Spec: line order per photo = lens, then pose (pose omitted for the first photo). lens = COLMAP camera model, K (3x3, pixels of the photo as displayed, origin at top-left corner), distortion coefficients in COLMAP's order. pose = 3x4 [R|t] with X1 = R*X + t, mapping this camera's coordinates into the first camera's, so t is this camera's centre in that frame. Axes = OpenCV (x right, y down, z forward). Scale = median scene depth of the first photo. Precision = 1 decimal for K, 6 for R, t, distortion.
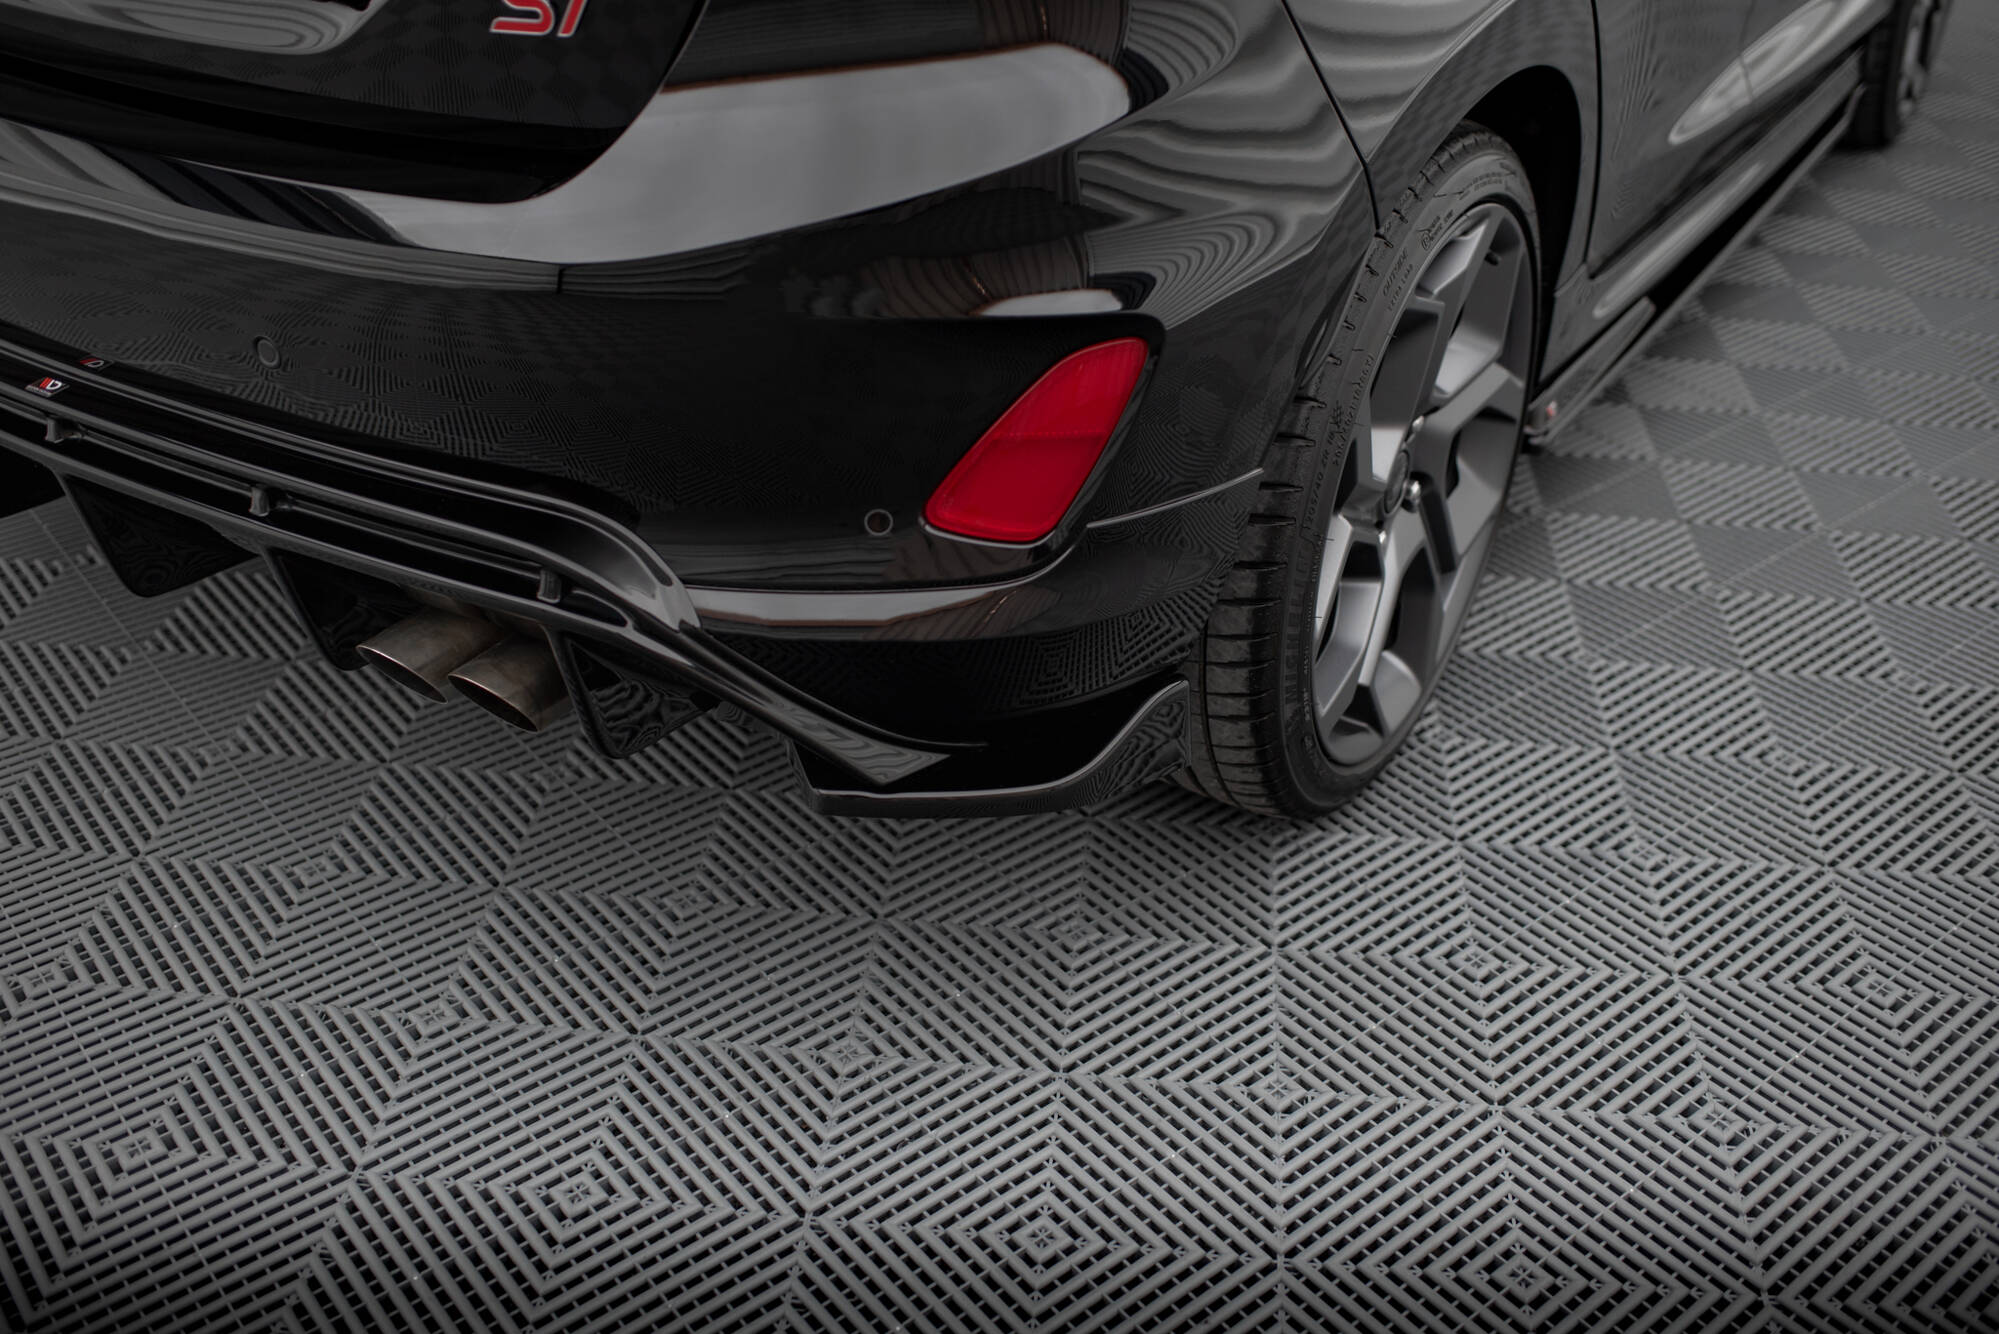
lens RADIAL K [[1951.1, 0, 999.5], [0, 1951.1, 667.0], [0, 0, 1]] dist [-0.102655, 0.107258]
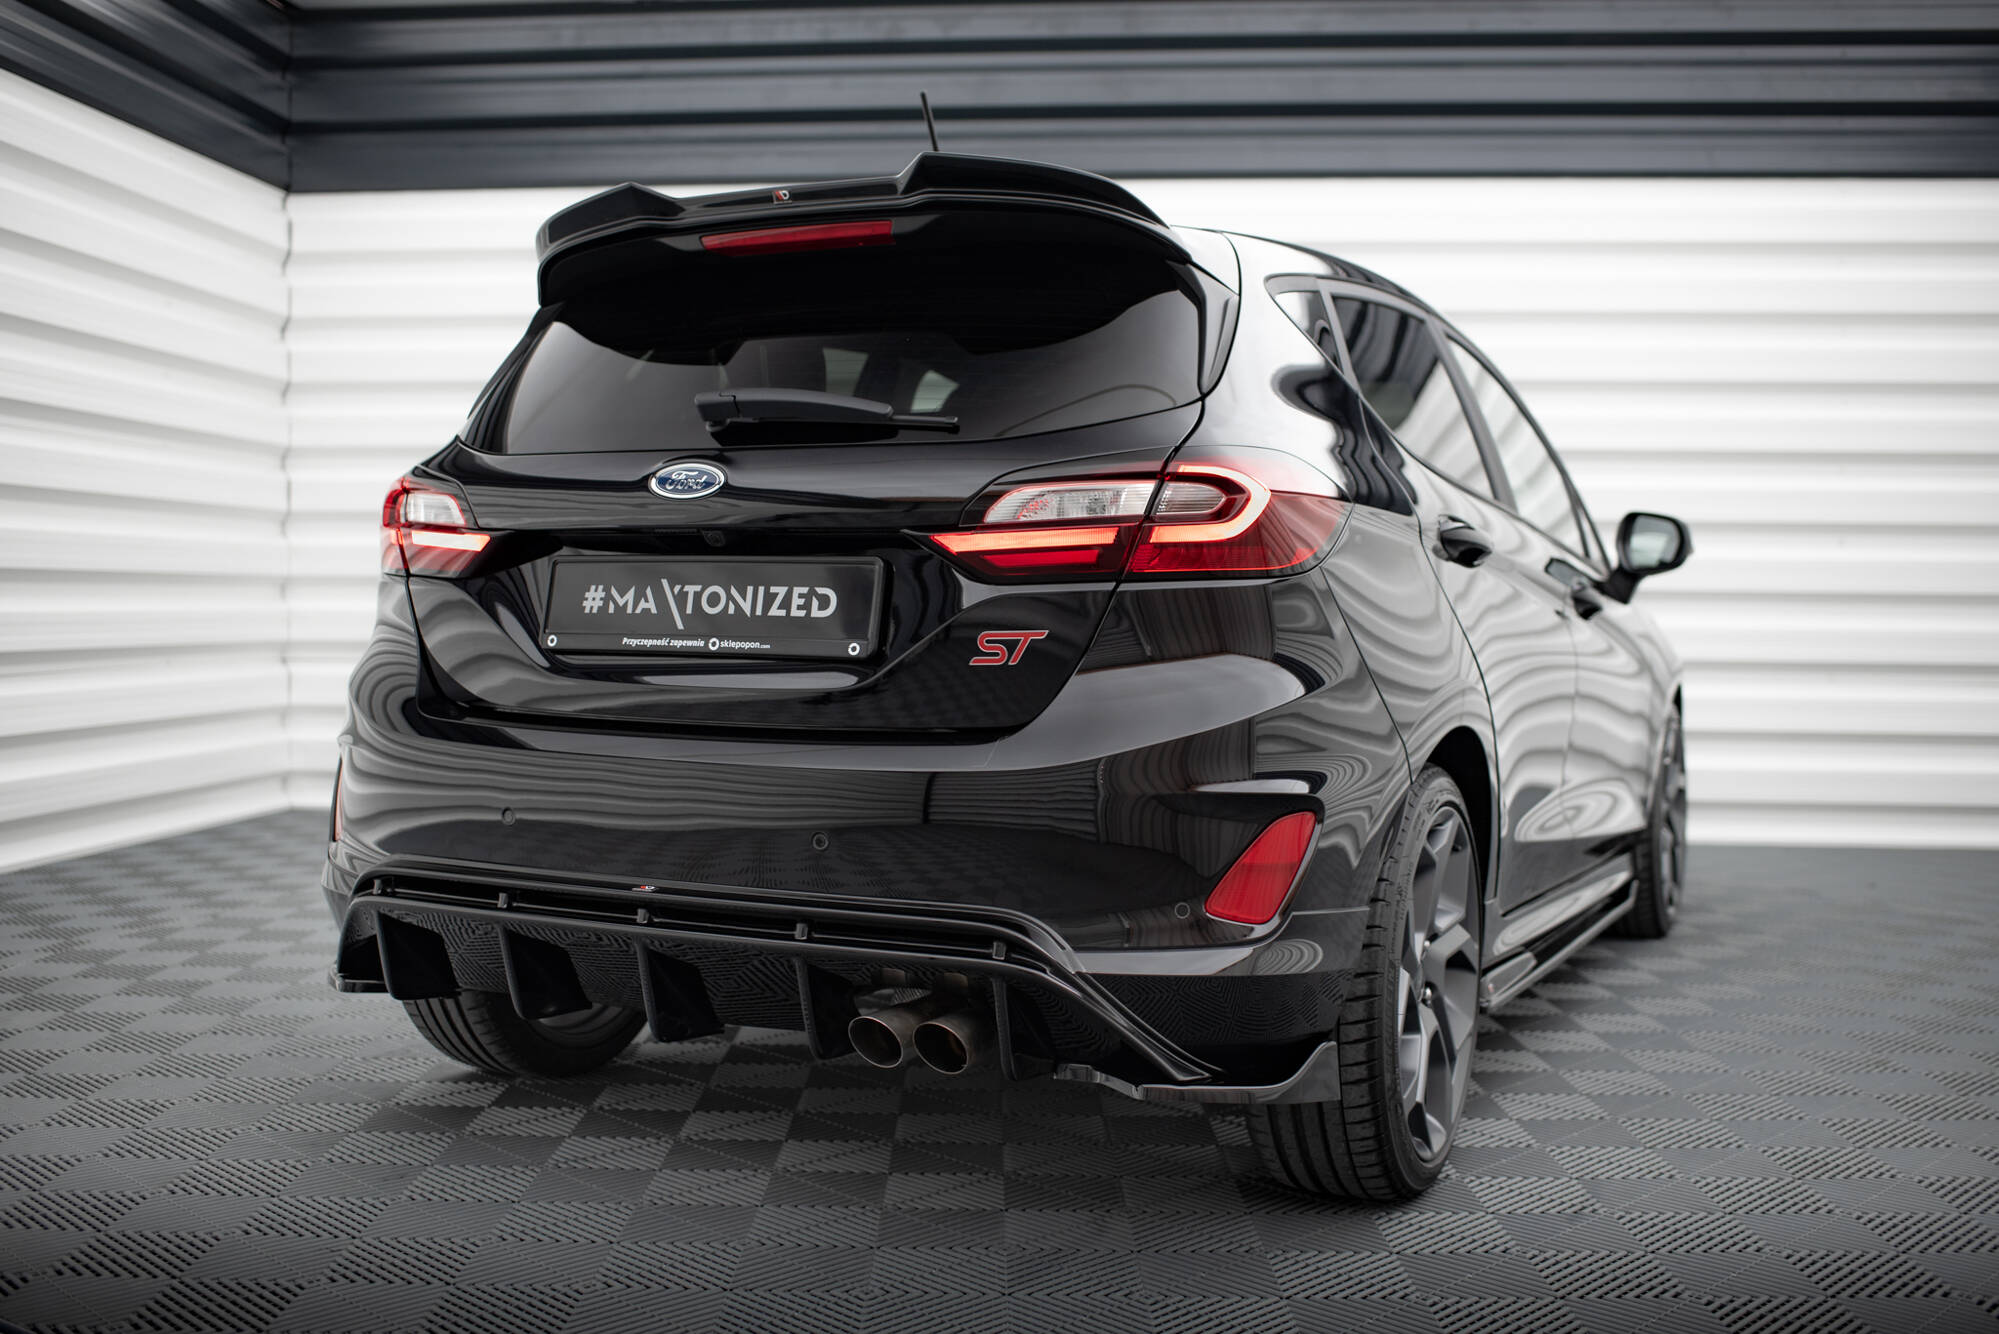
lens RADIAL K [[1989.7, 0, 999.5], [0, 1989.7, 667.0], [0, 0, 1]] dist [-0.104976, 0.123305]
pose [[0.993880, -0.001941, 0.110446, -0.326599], [0.057204, 0.864381, -0.499573, 0.483487], [-0.094498, 0.502834, 0.859202, -0.520008]]
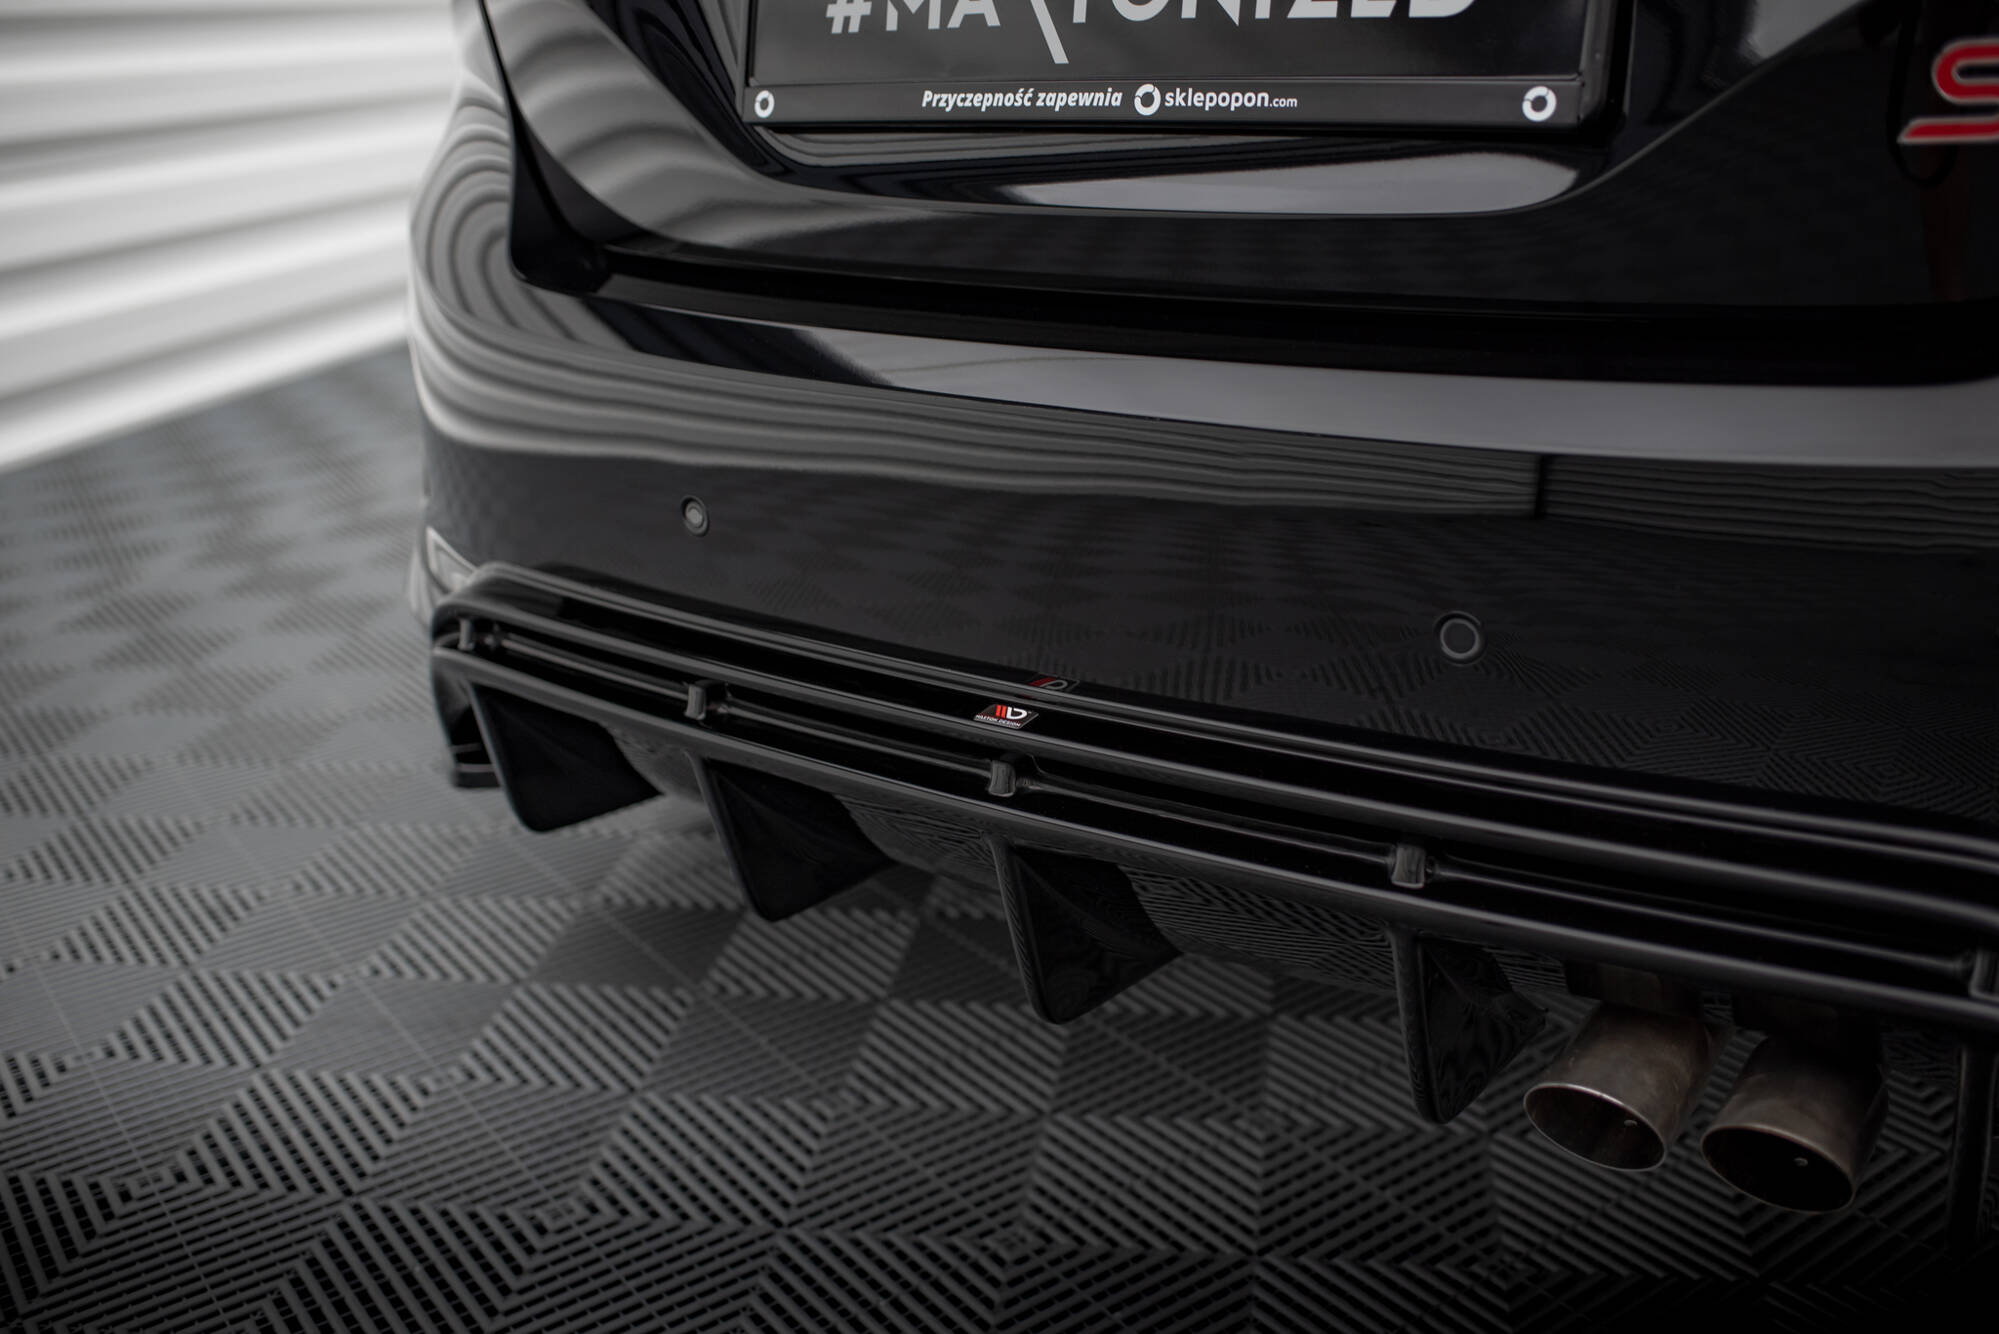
lens RADIAL K [[1951.1, 0, 999.5], [0, 1951.1, 667.0], [0, 0, 1]] dist [-0.102655, 0.107258]
pose [[0.997109, -0.031438, -0.069182, -0.385396], [0.015147, 0.974365, -0.224463, -0.003832], [0.074465, 0.222766, 0.972024, 0.261026]]
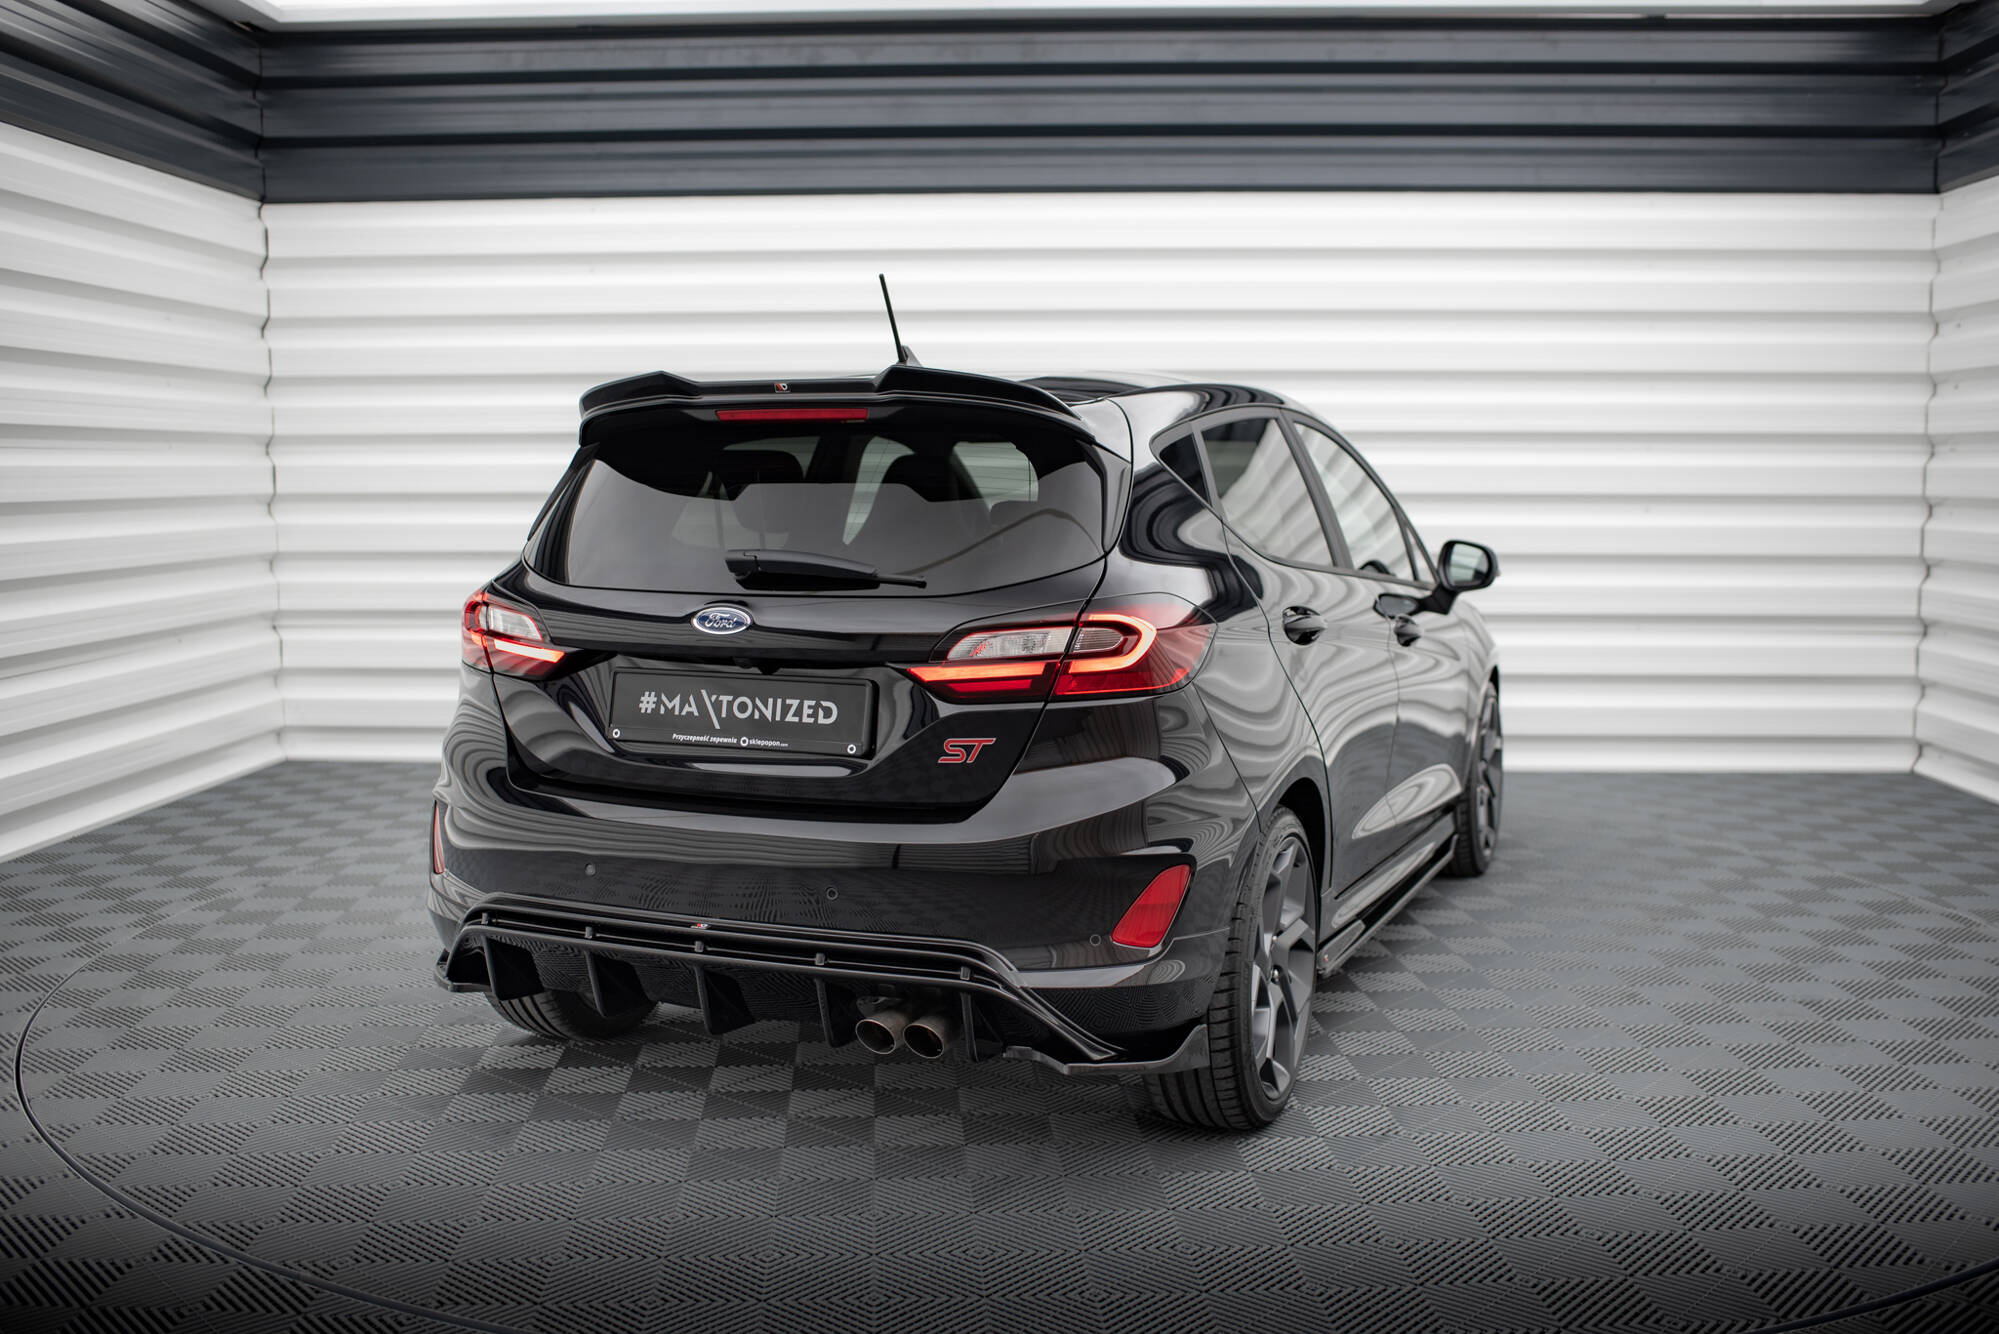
lens RADIAL K [[1951.1, 0, 999.5], [0, 1951.1, 667.0], [0, 0, 1]] dist [-0.102655, 0.107258]
pose [[0.985981, -0.026809, 0.164692, -0.444567], [0.096713, 0.896127, -0.433131, 0.519717], [-0.135973, 0.442986, 0.886157, -1.043034]]
